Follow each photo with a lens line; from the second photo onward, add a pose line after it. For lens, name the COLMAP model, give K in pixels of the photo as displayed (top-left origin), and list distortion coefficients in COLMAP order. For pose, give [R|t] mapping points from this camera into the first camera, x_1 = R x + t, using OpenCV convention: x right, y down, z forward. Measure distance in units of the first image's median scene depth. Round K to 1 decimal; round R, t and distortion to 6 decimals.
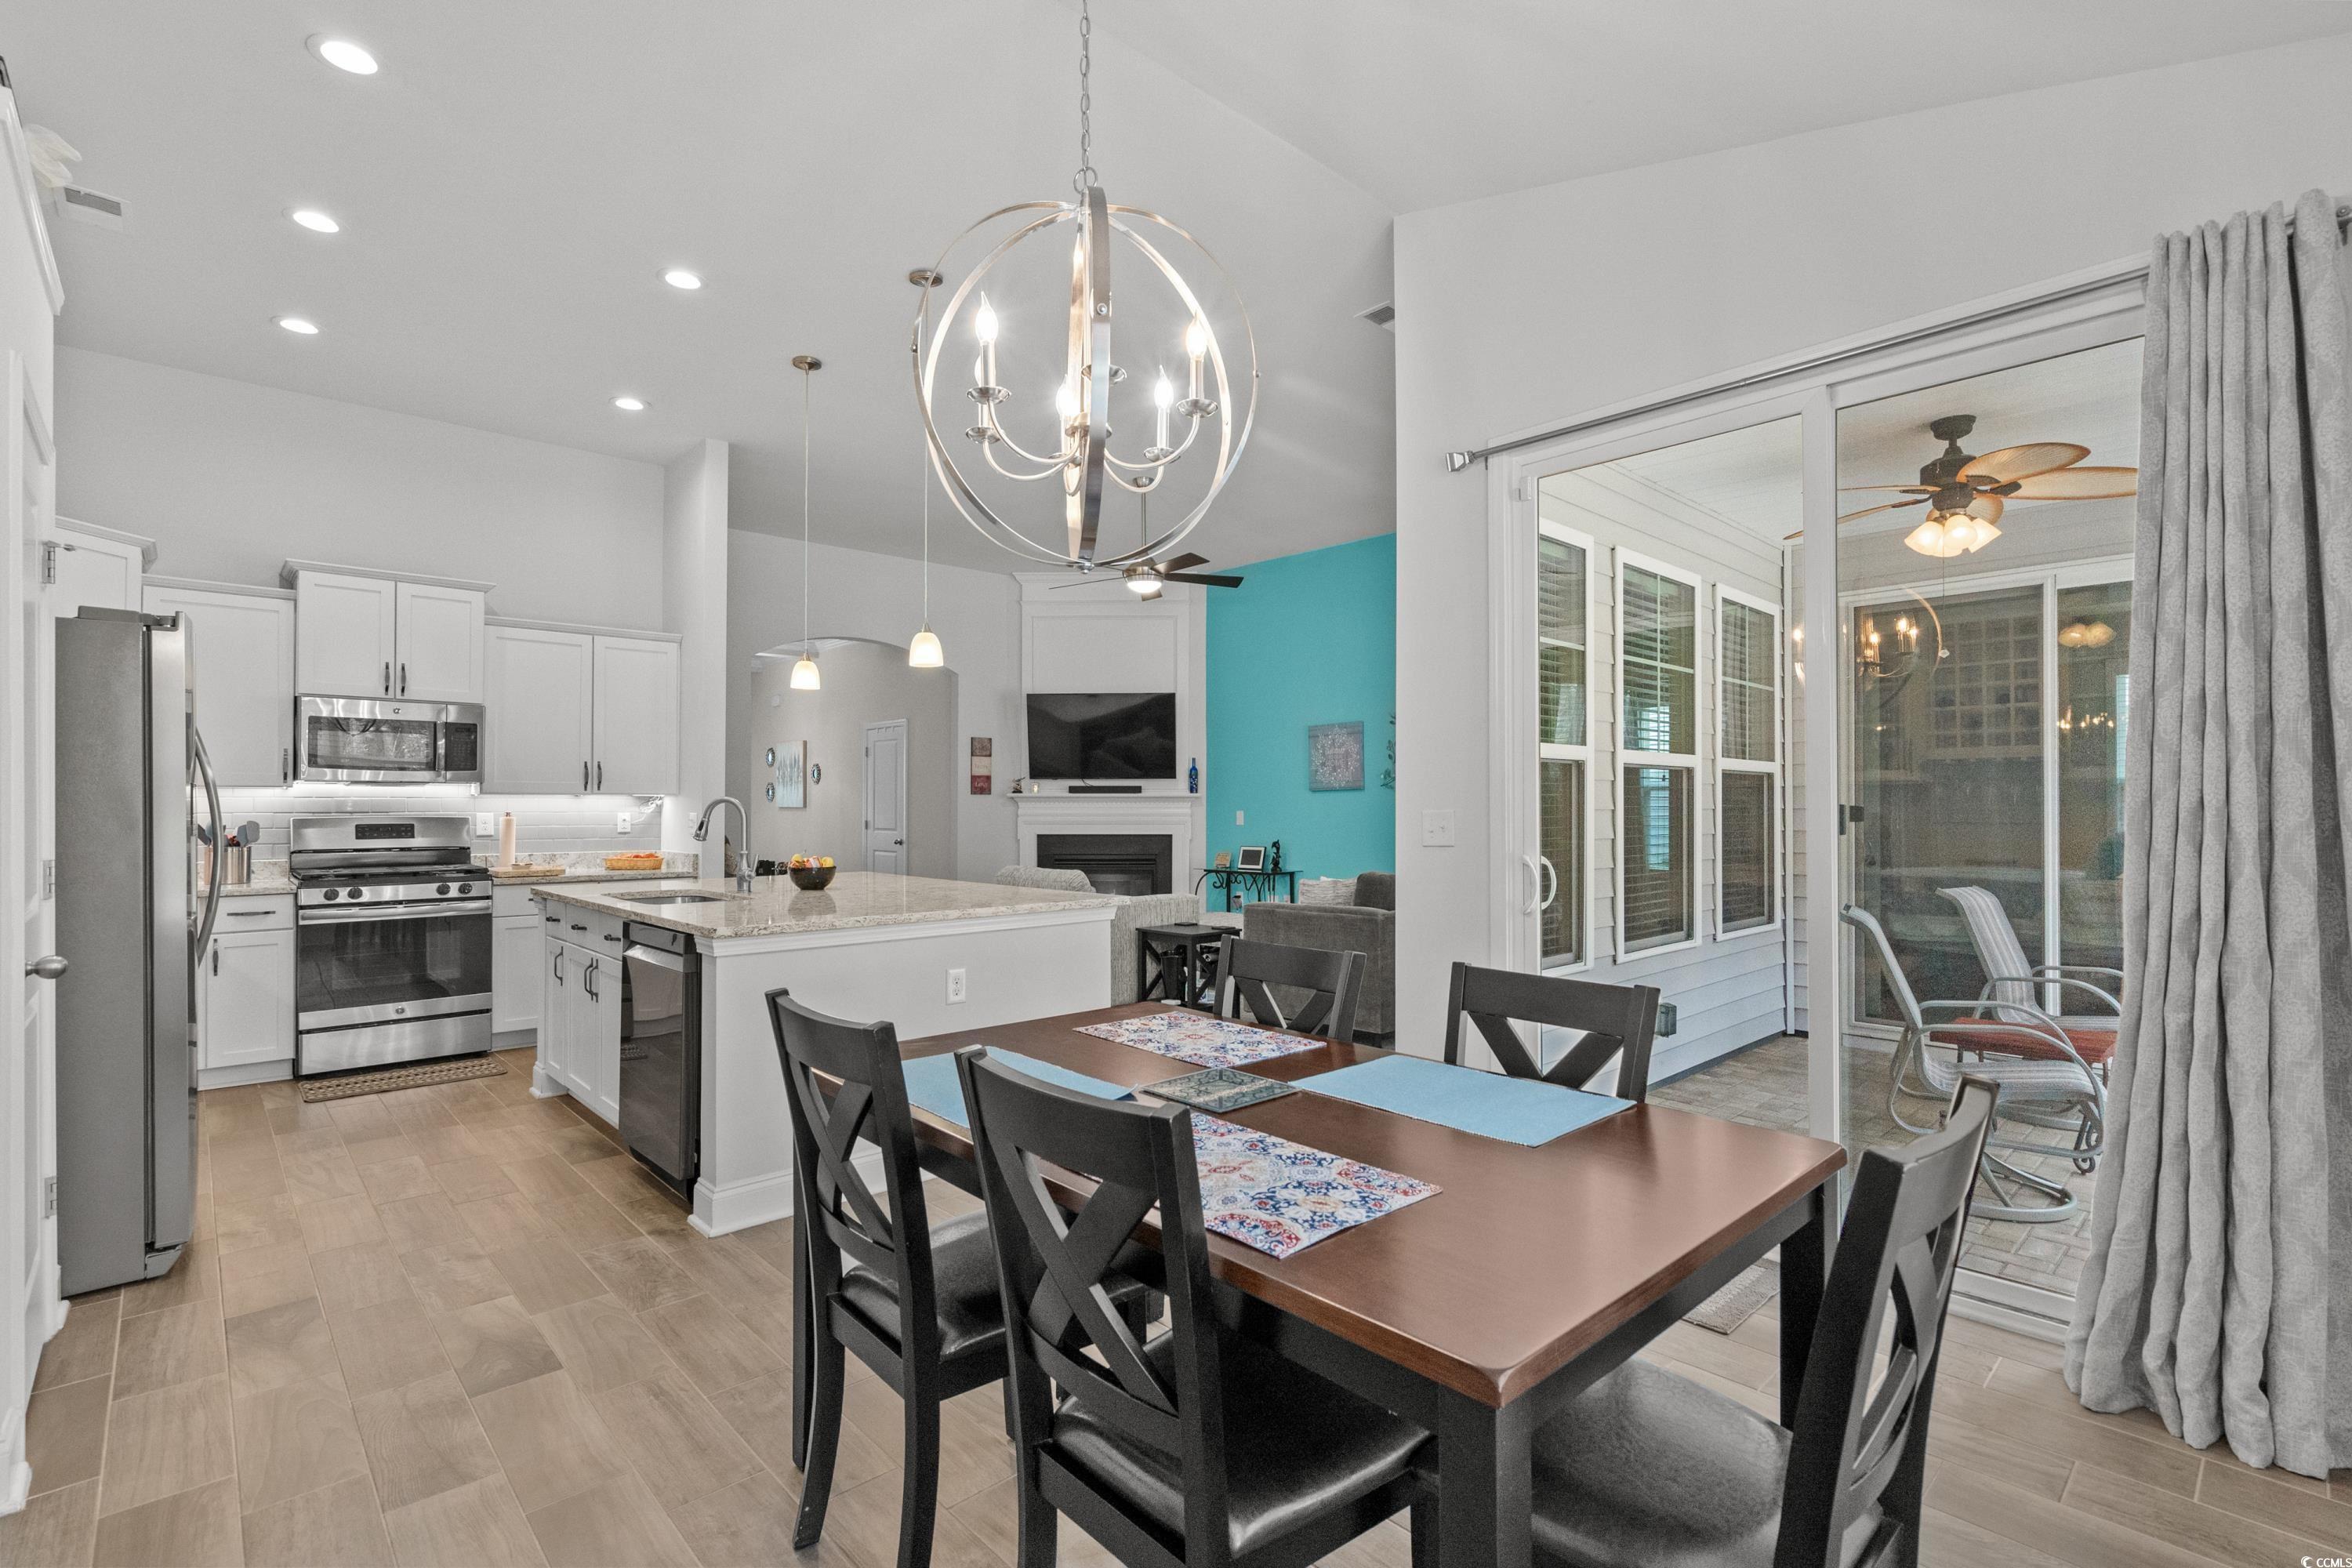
lens RADIAL K [[1075.7, 0, 1179.8], [0, 1075.7, 801.2], [0, 0, 1]] dist [0.000203, 0.001895]
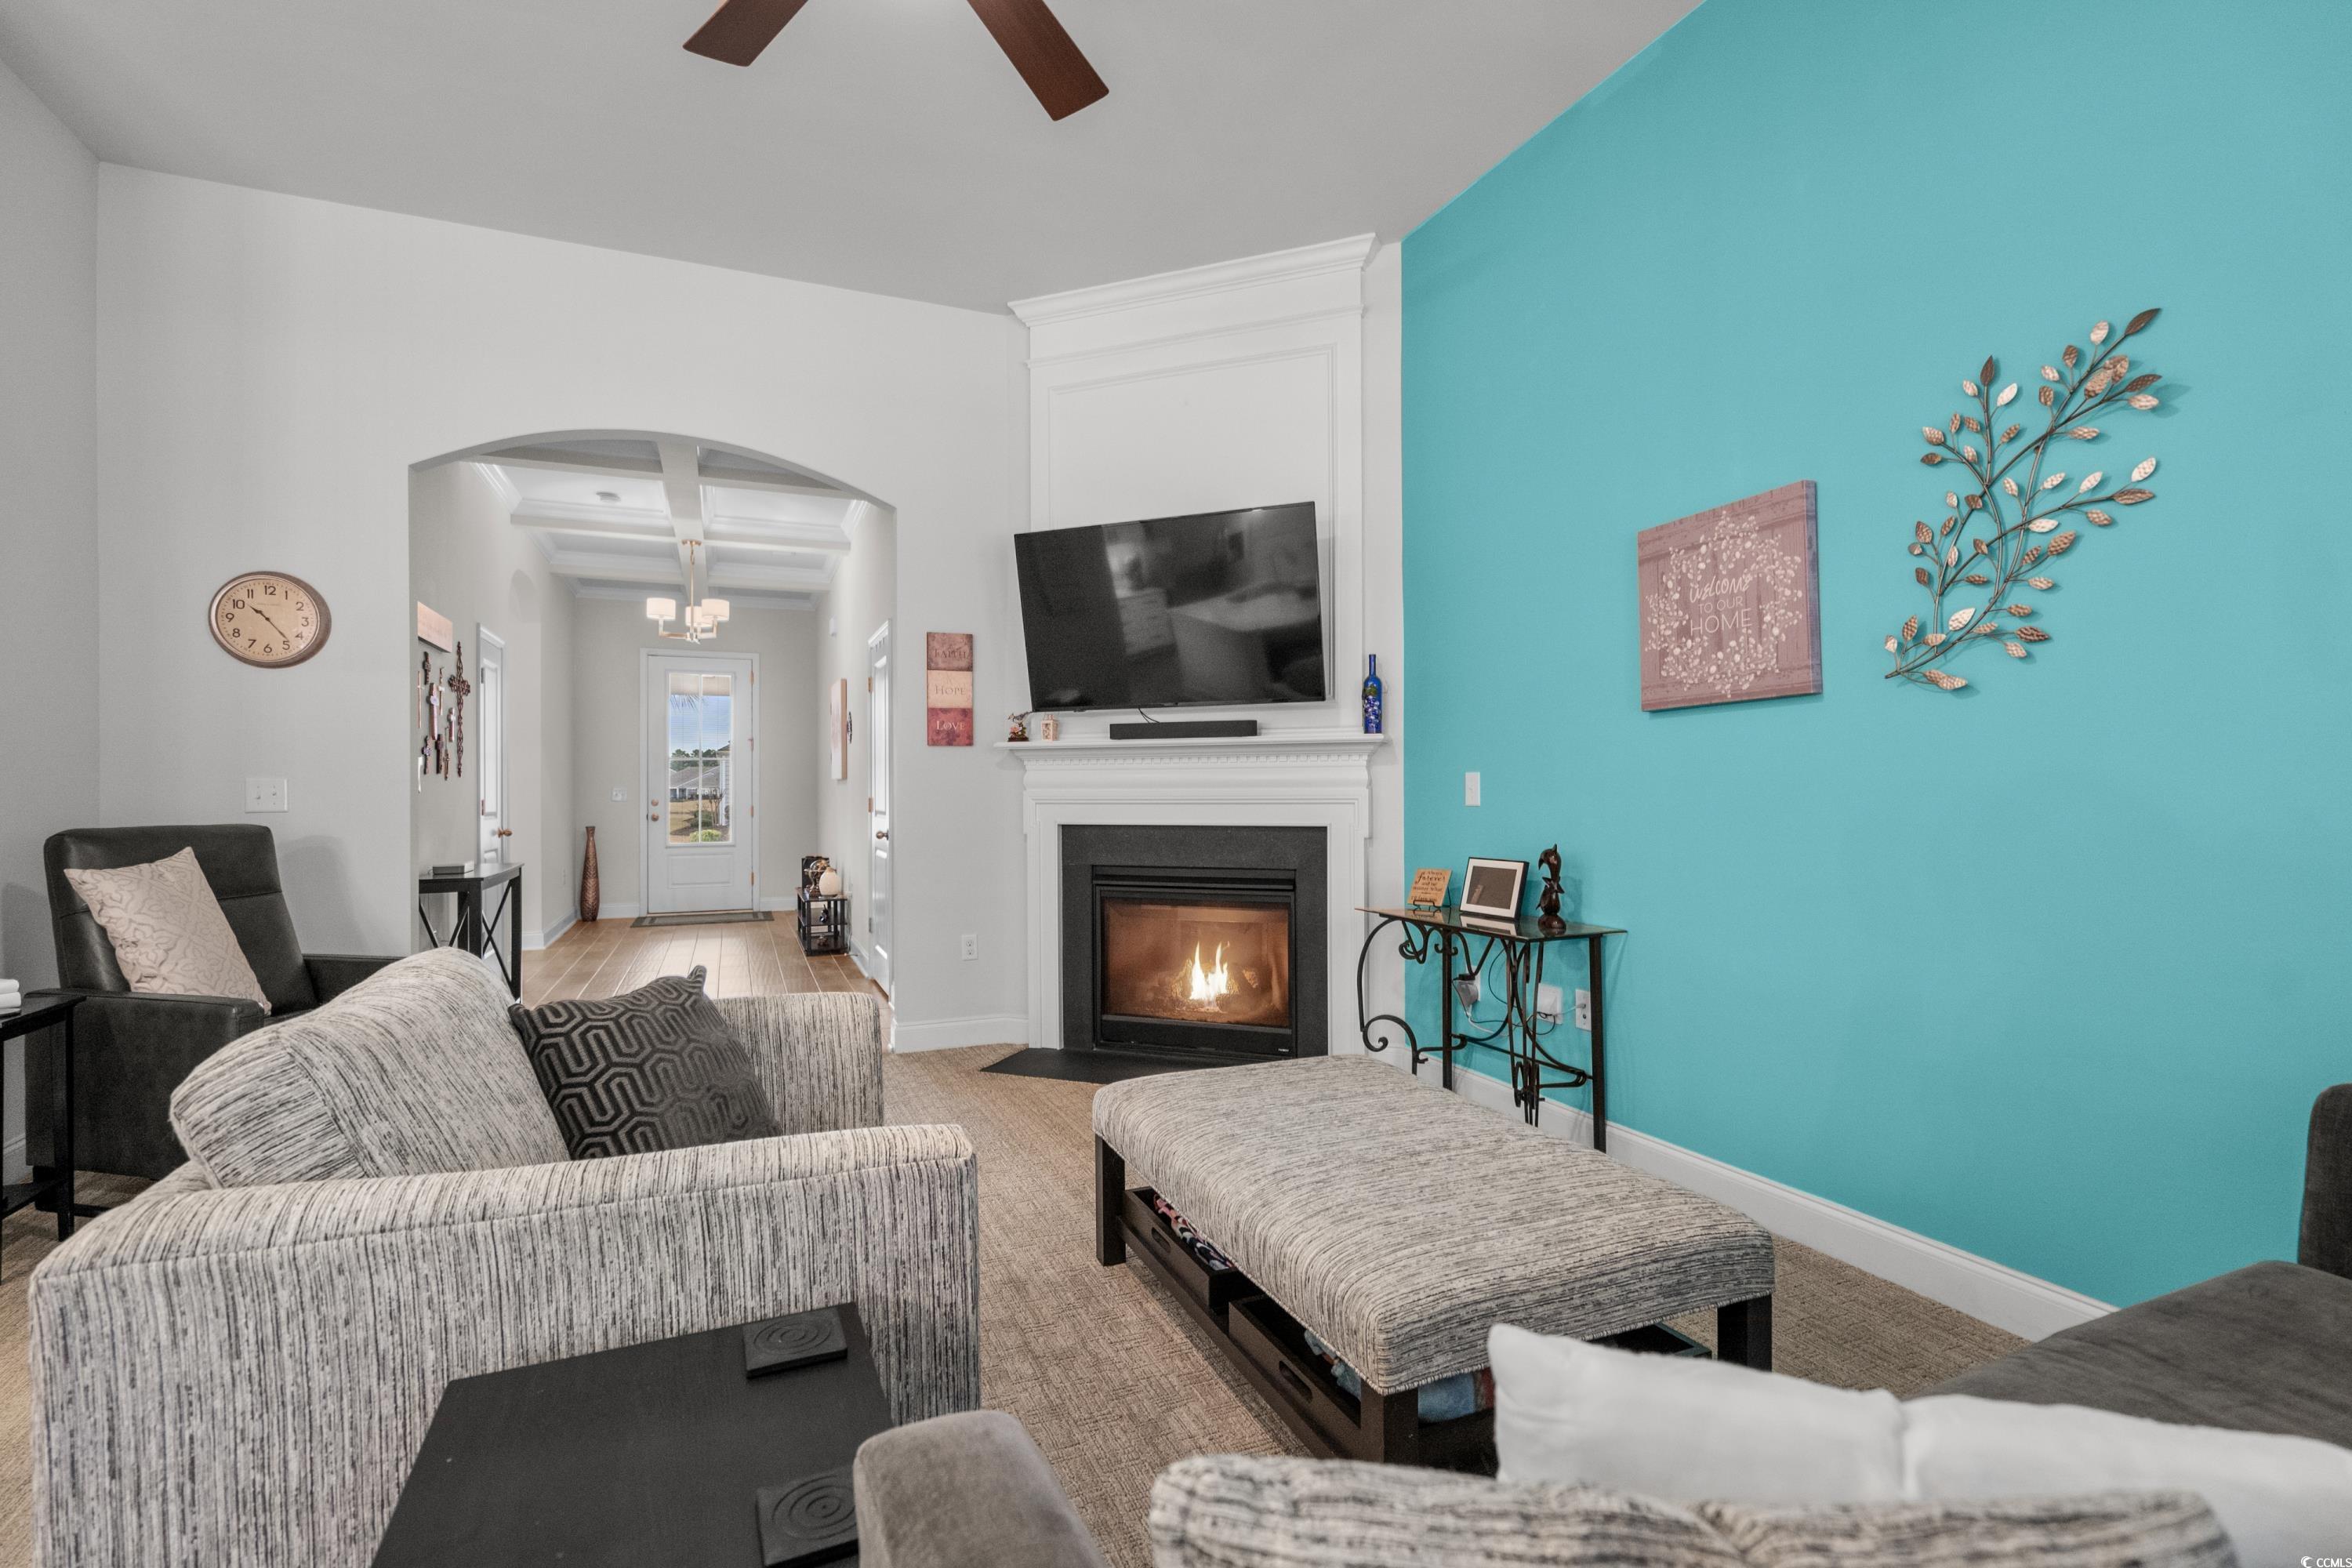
lens RADIAL K [[1075.7, 0, 1175.1], [0, 1075.7, 779.4], [0, 0, 1]] dist [0.000203, 0.001895]
pose [[0.942260, -0.007502, -0.334799, 0.104720], [0.006781, 0.999971, -0.003321, 0.015145], [0.334815, 0.000859, 0.942284, 0.683257]]
